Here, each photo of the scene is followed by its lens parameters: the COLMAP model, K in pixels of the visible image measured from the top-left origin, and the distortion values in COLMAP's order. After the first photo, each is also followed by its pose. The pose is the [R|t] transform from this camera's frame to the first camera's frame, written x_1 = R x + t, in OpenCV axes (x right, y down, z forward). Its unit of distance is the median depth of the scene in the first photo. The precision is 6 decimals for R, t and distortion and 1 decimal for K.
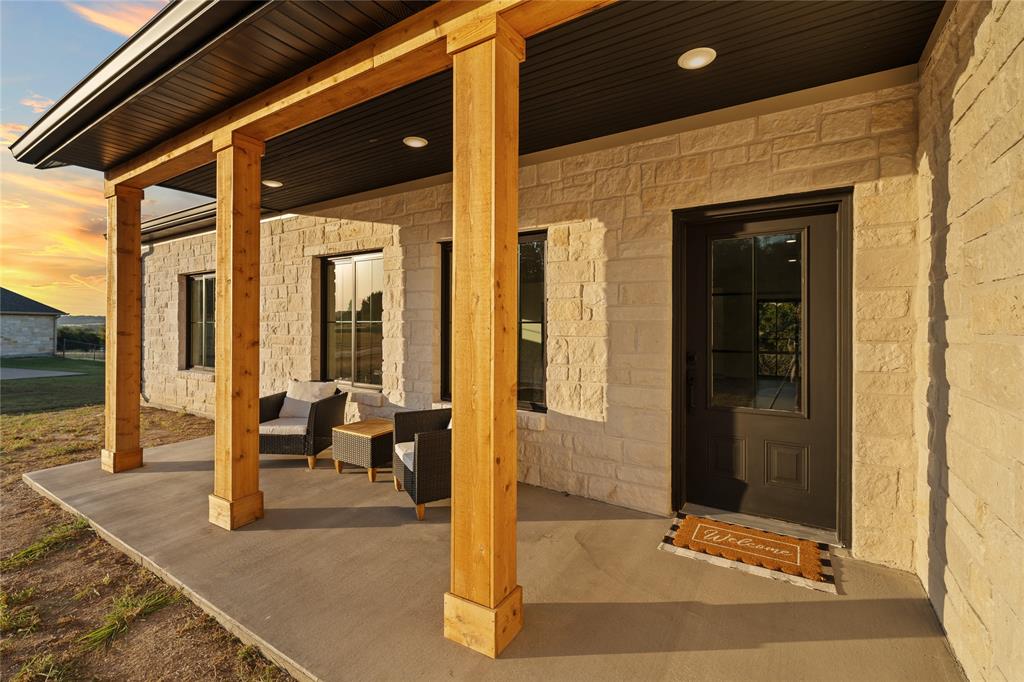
lens RADIAL K [[454.2, 0, 511.4], [0, 454.2, 318.2], [0, 0, 1]] dist [0.000822, 0.000008]
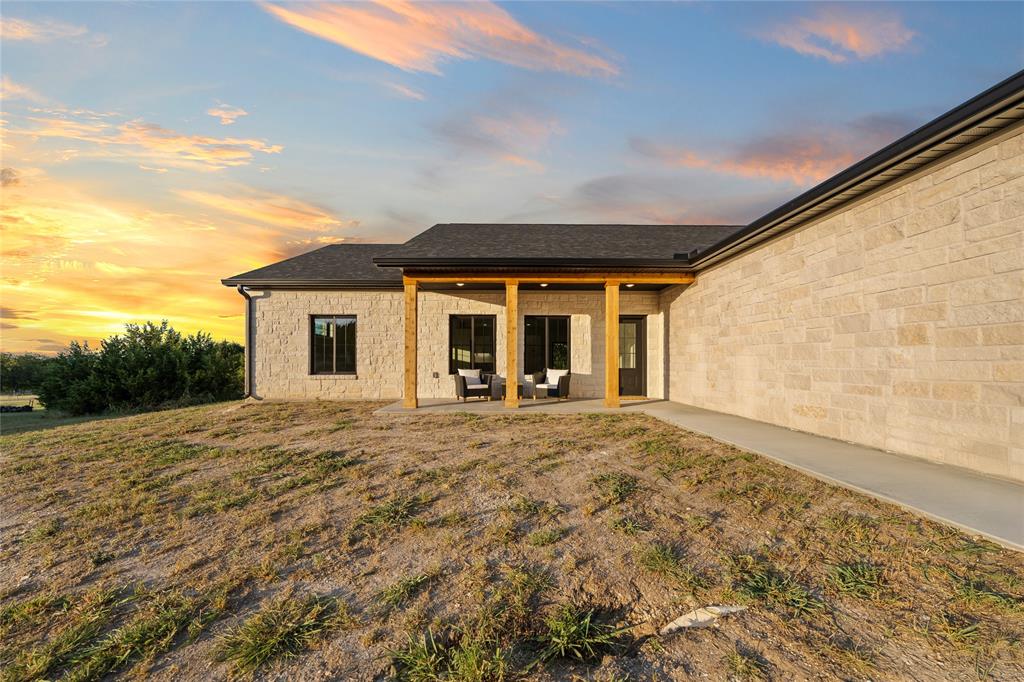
lens RADIAL K [[344.2, 0, 512.0], [0, 344.2, 341.0], [0, 0, 1]] dist [-0.000121, -0.000009]
pose [[0.827298, 0.024218, 0.561242, -1.726549], [-0.005443, 0.999369, -0.035101, 0.072094], [-0.561737, 0.025984, 0.826907, -0.803931]]
